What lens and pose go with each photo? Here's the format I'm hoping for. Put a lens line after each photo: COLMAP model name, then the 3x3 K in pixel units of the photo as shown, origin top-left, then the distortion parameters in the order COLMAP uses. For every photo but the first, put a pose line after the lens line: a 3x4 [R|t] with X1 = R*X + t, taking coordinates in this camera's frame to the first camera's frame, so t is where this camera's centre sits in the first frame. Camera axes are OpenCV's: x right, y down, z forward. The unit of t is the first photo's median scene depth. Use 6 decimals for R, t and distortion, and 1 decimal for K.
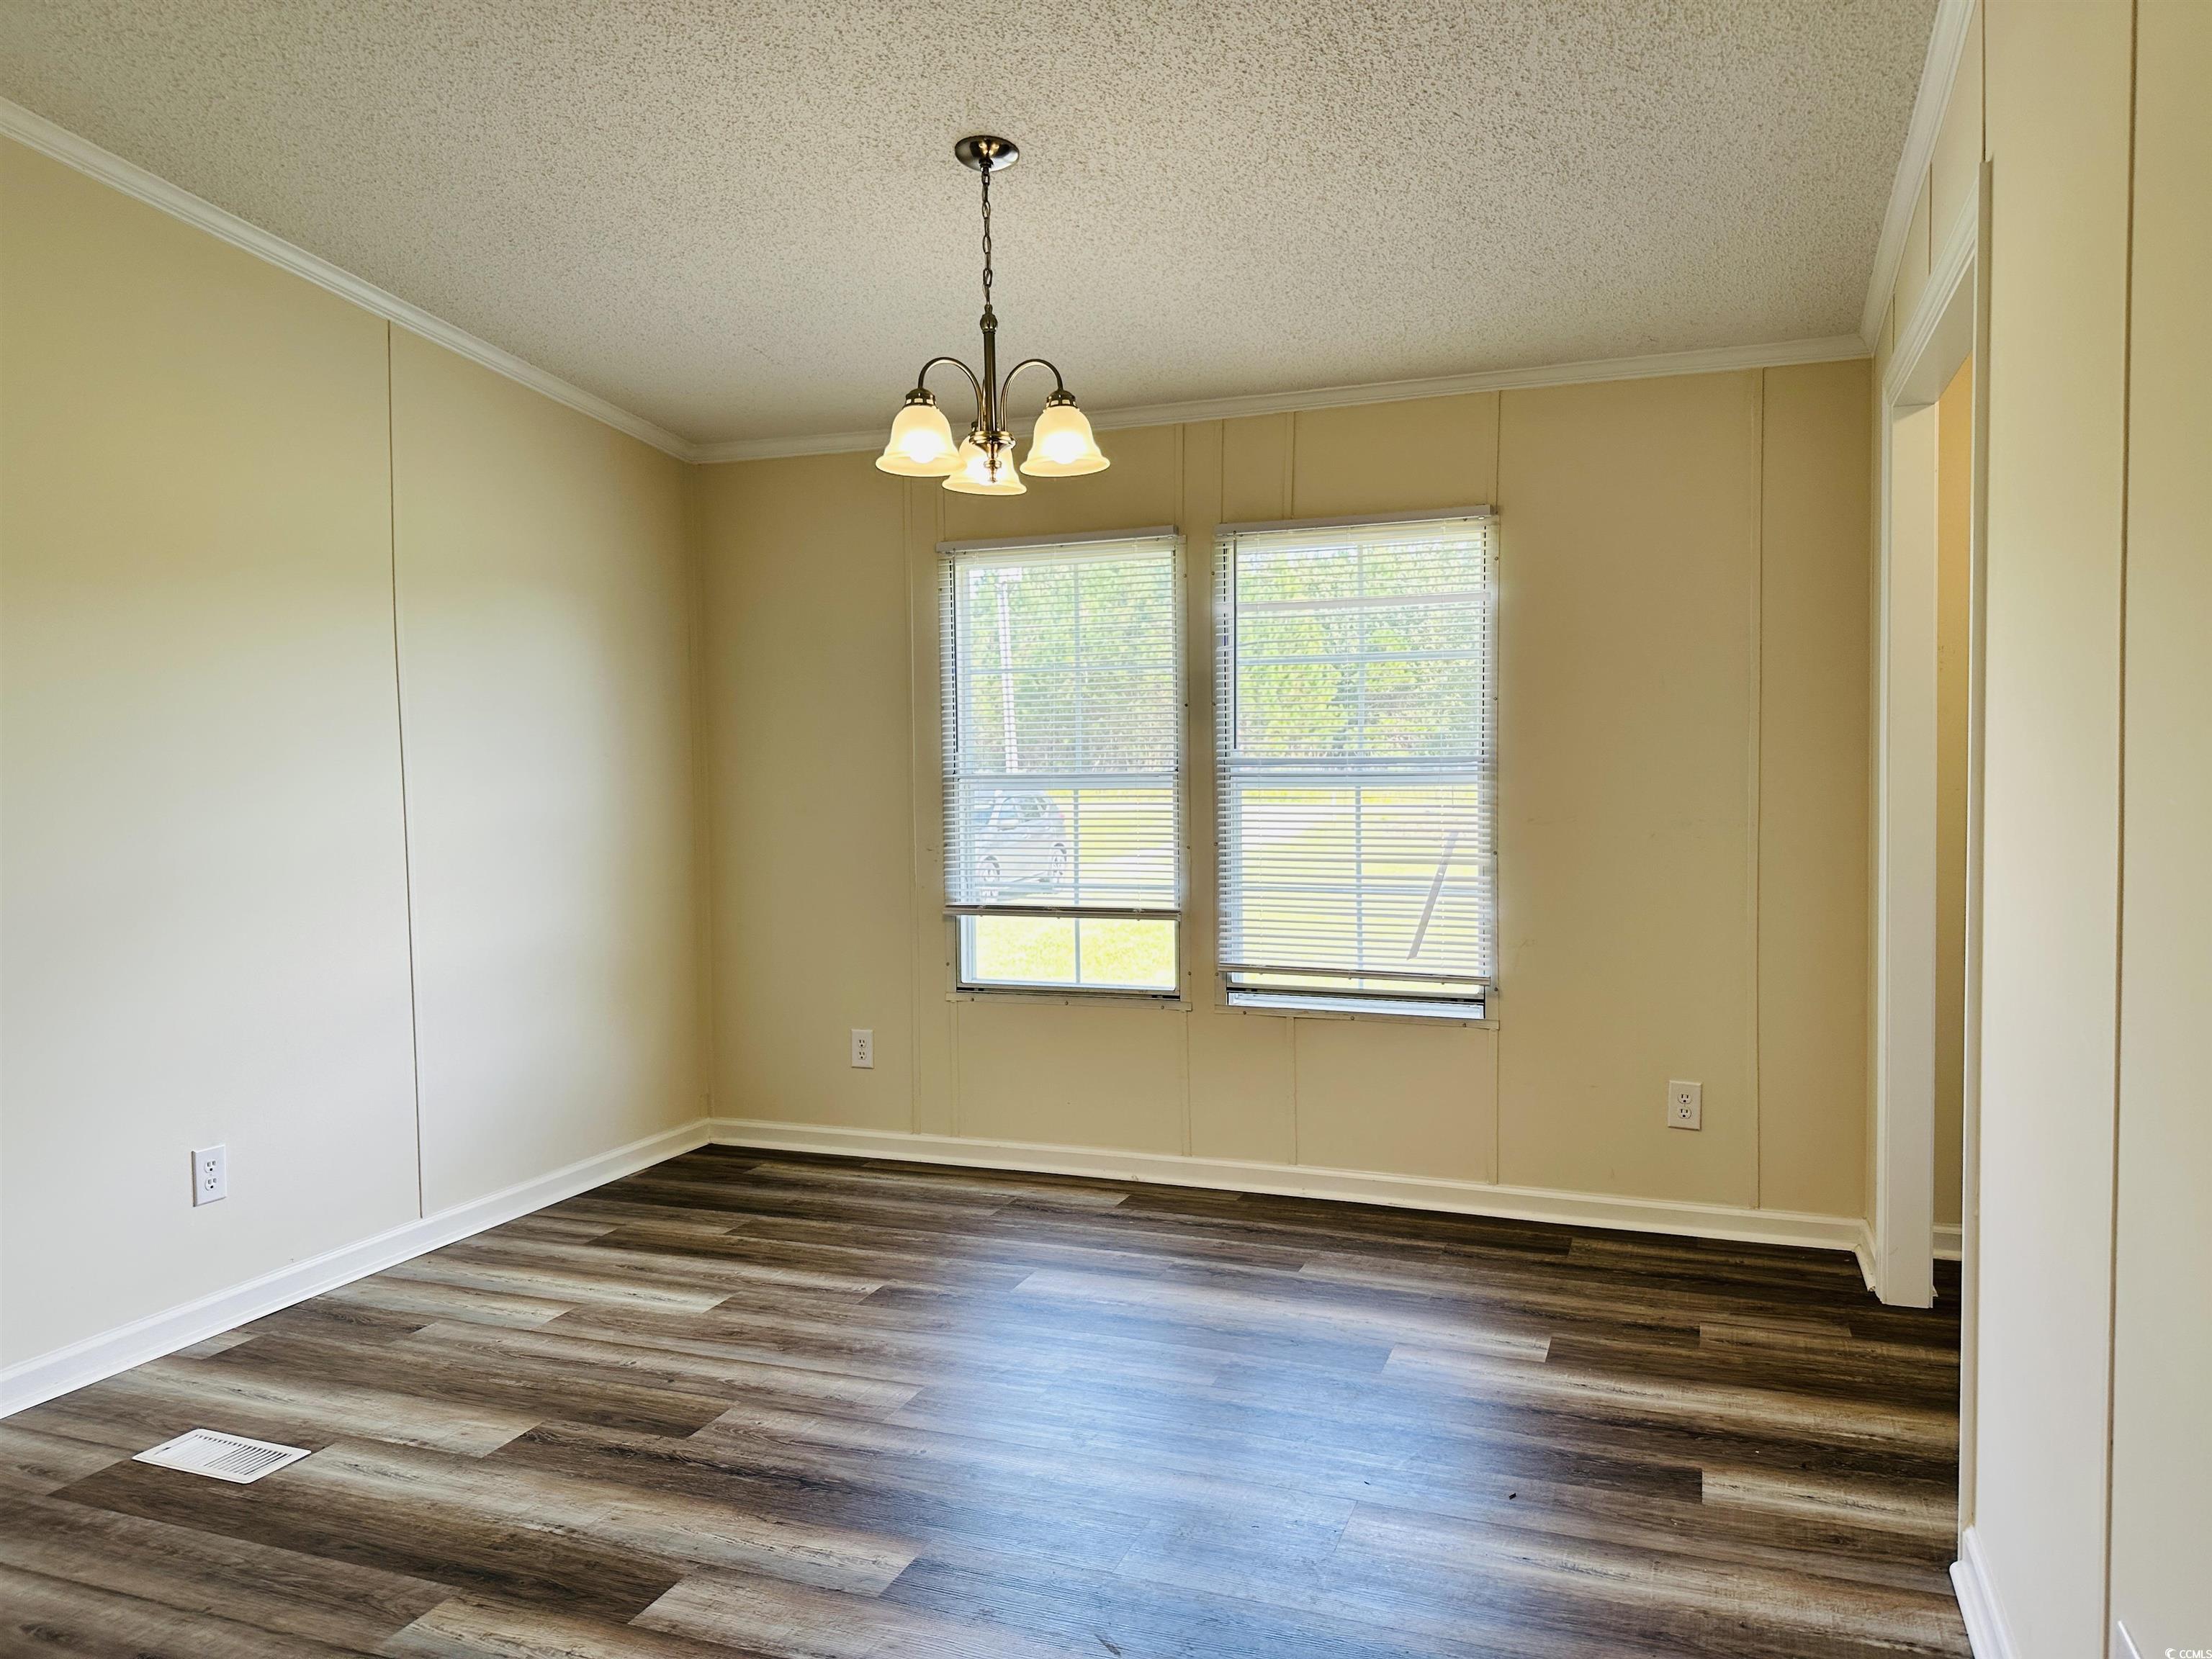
lens RADIAL K [[1562.9, 0, 1126.9], [0, 1562.9, 810.3], [0, 0, 1]] dist [0.064138, -0.067507]
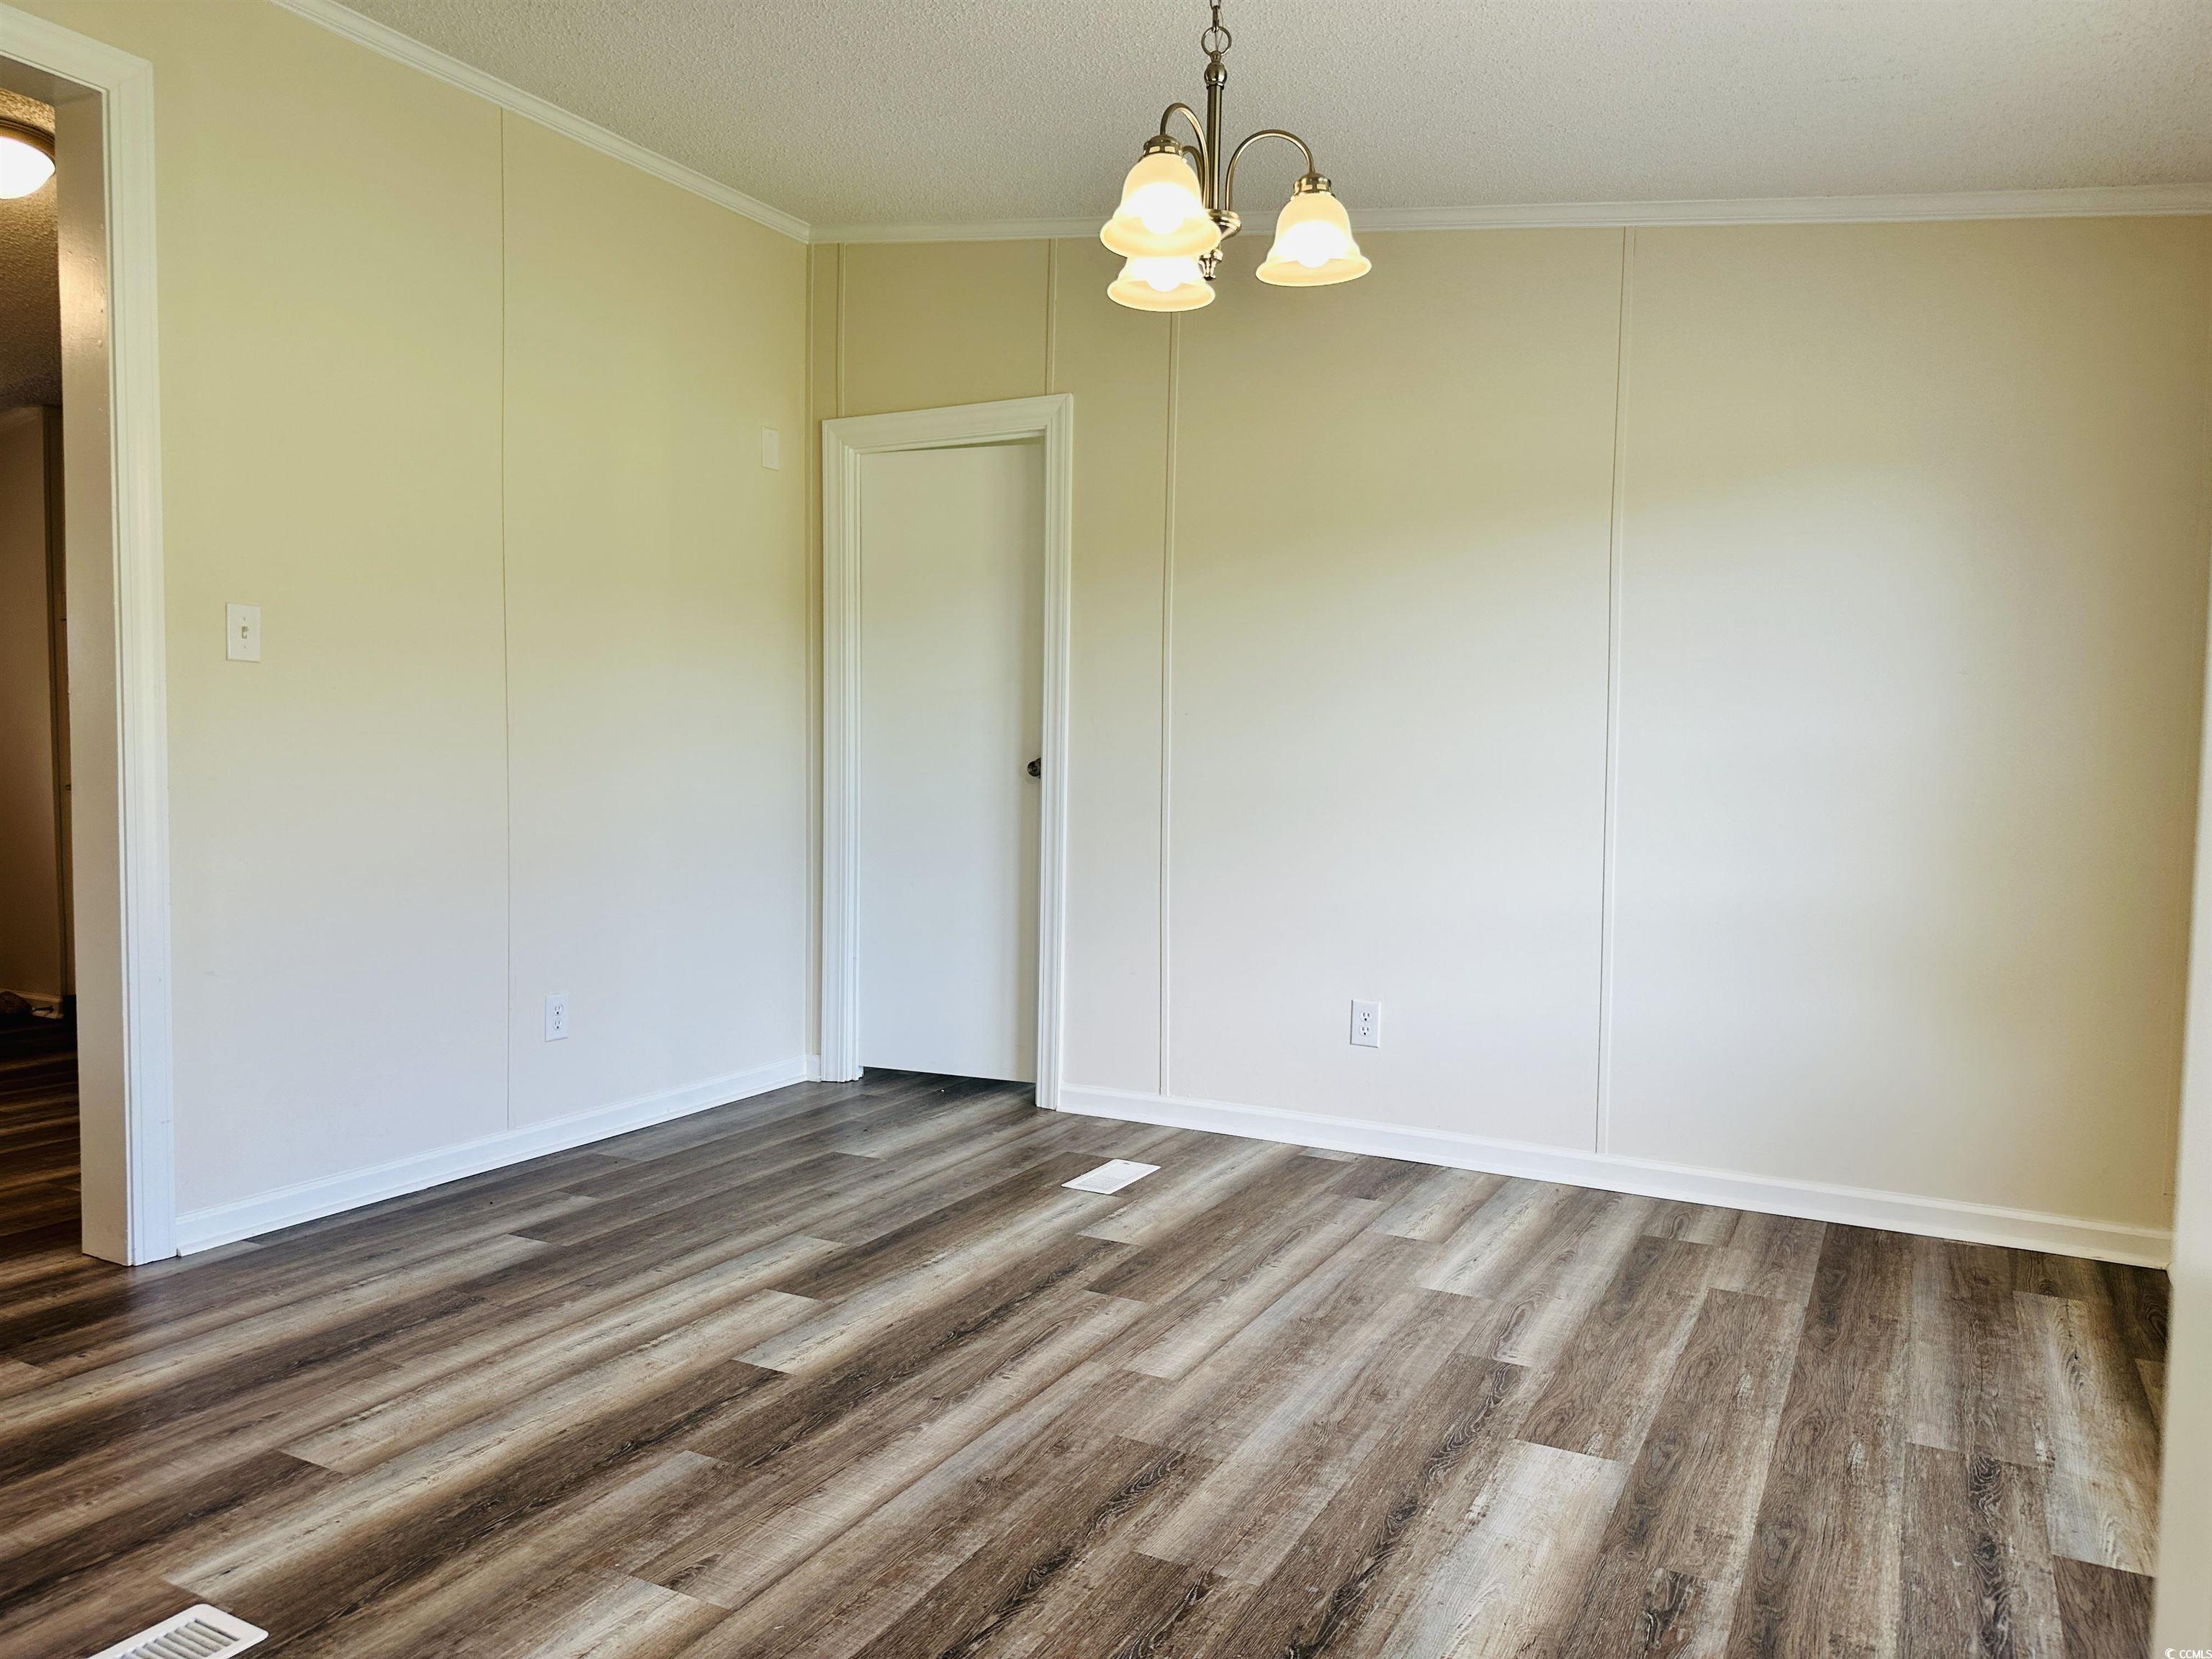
lens RADIAL K [[1562.9, 0, 1101.5], [0, 1562.9, 827.5], [0, 0, 1]] dist [0.064138, -0.067507]
pose [[-0.137549, 0.055487, -0.988940, 0.604868], [-0.043149, 0.997146, 0.061949, 0.012474], [0.989555, 0.051192, -0.134763, 0.906164]]
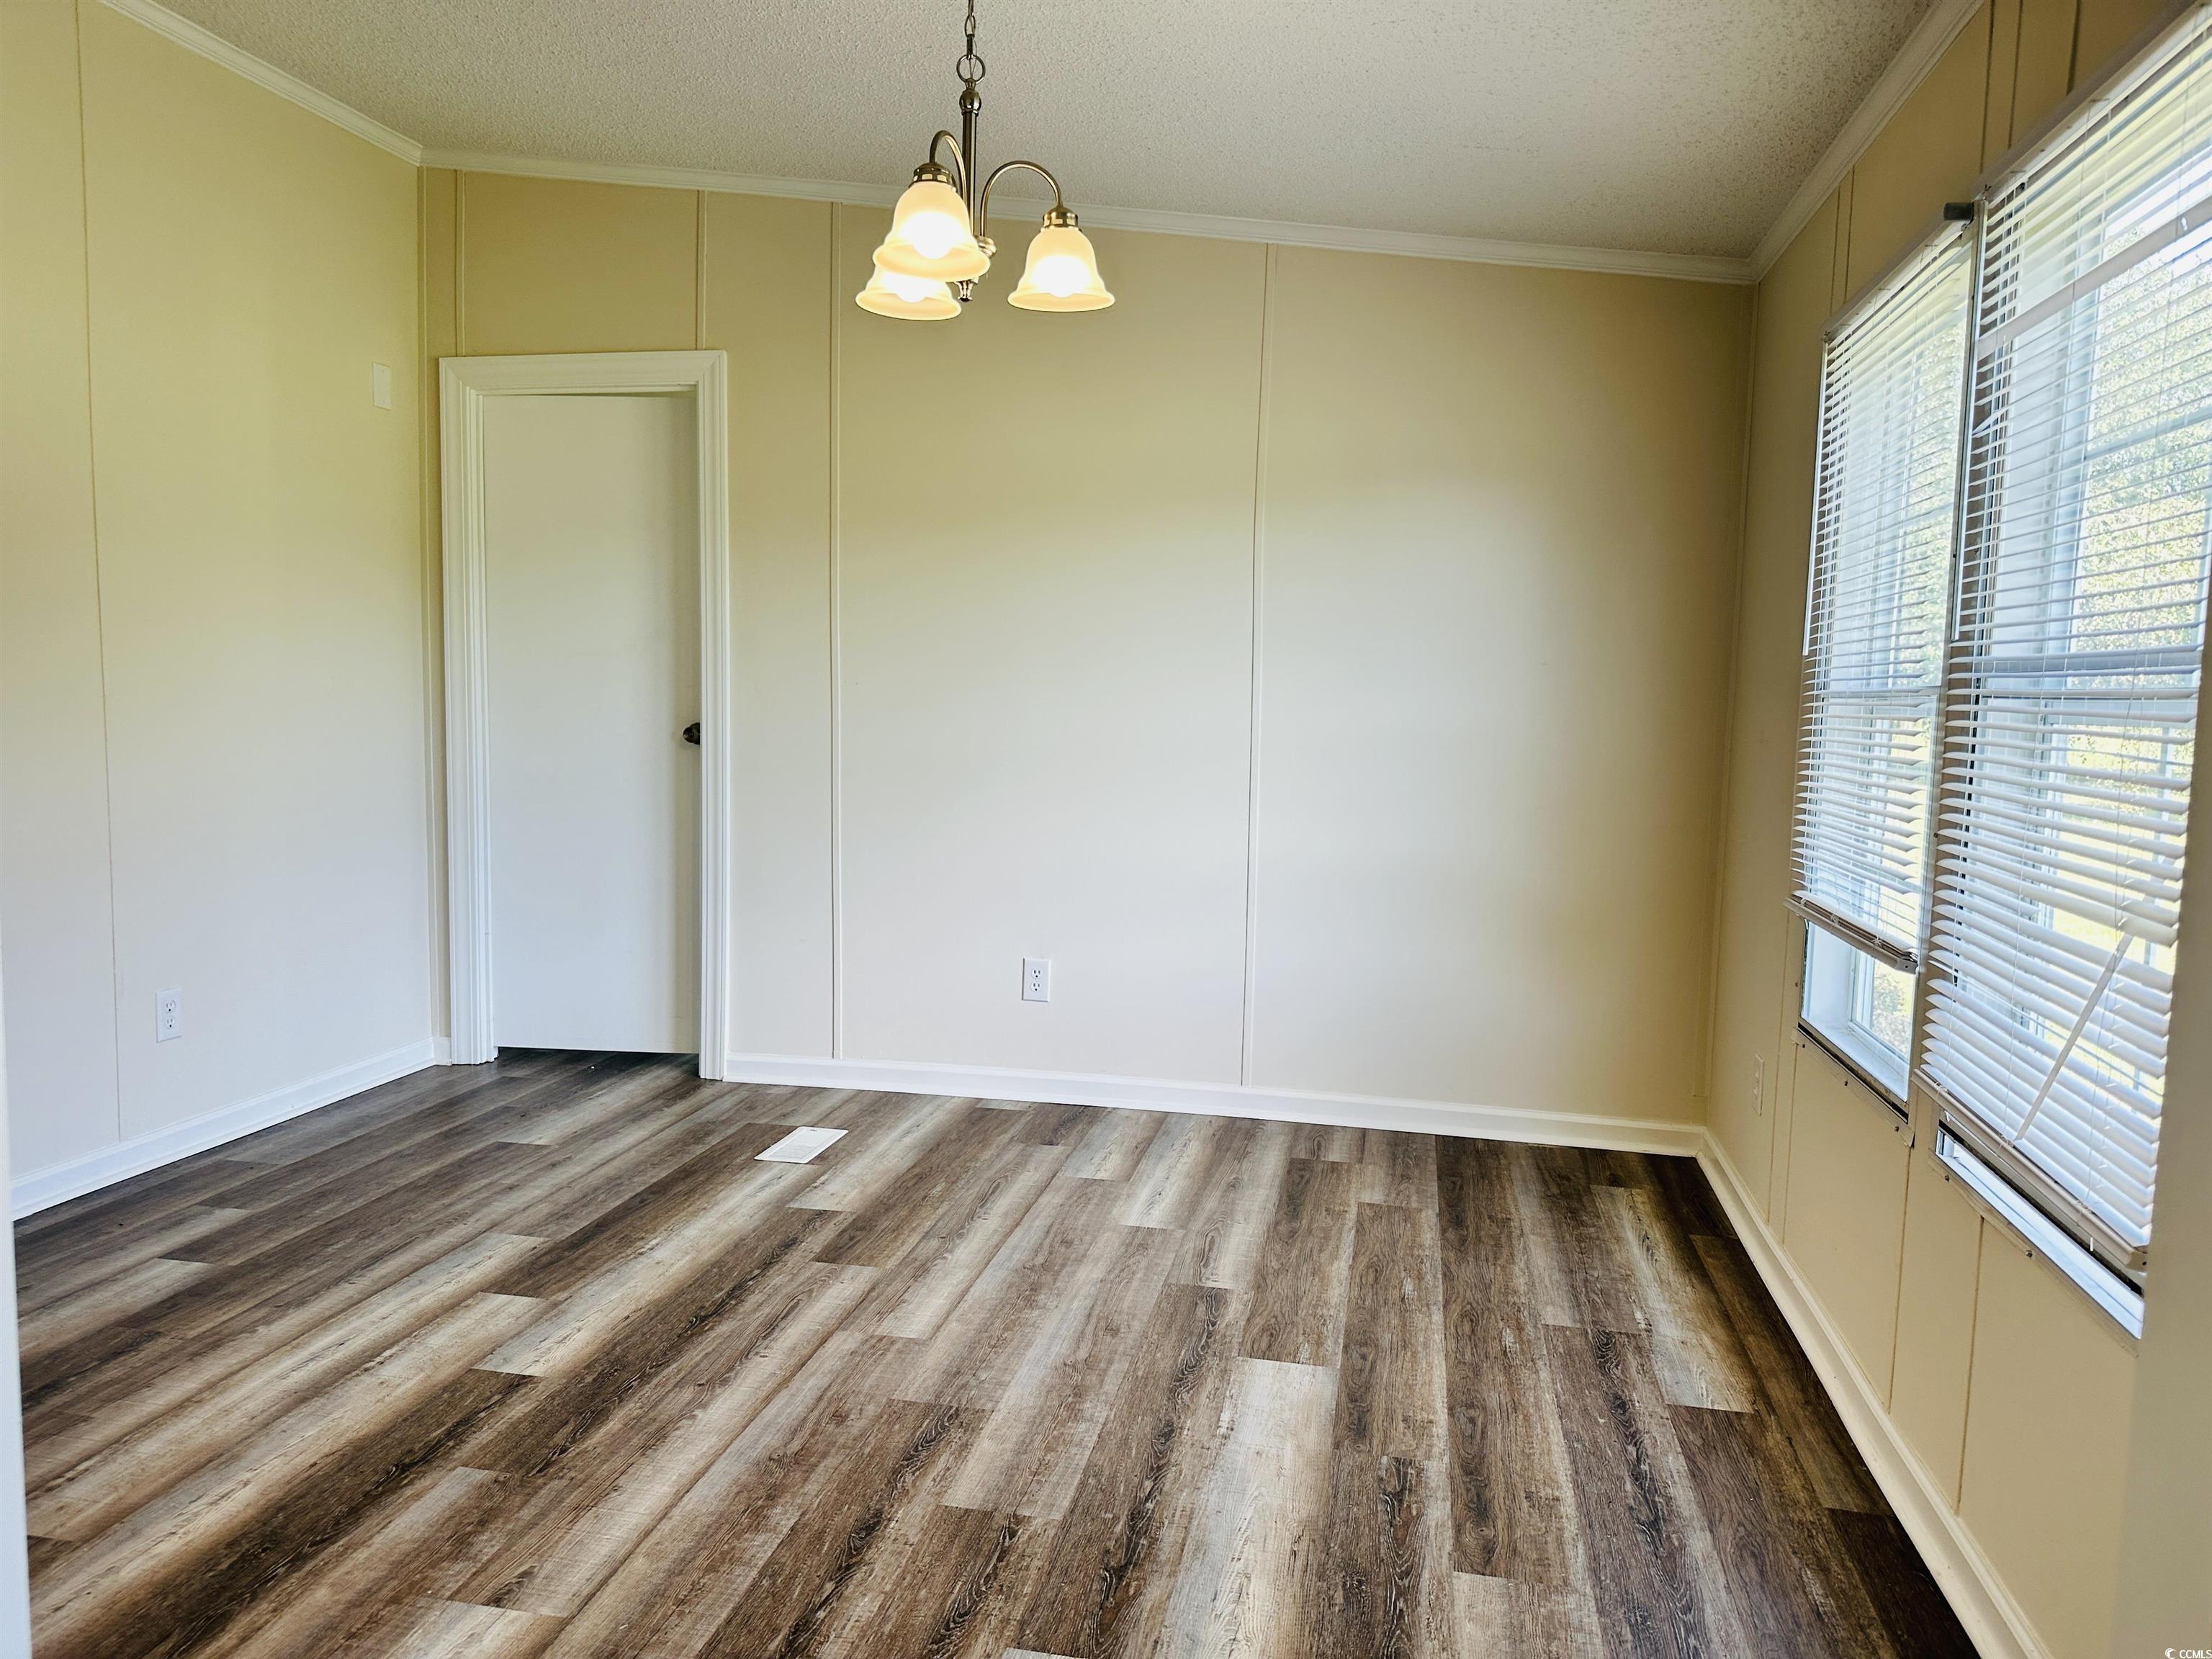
lens RADIAL K [[1562.9, 0, 1097.3], [0, 1562.9, 826.9], [0, 0, 1]] dist [0.064138, -0.067507]
pose [[0.144172, 0.099690, -0.984518, 0.643114], [-0.052693, 0.994274, 0.092962, -0.015872], [0.988149, 0.038475, 0.148600, 0.812579]]
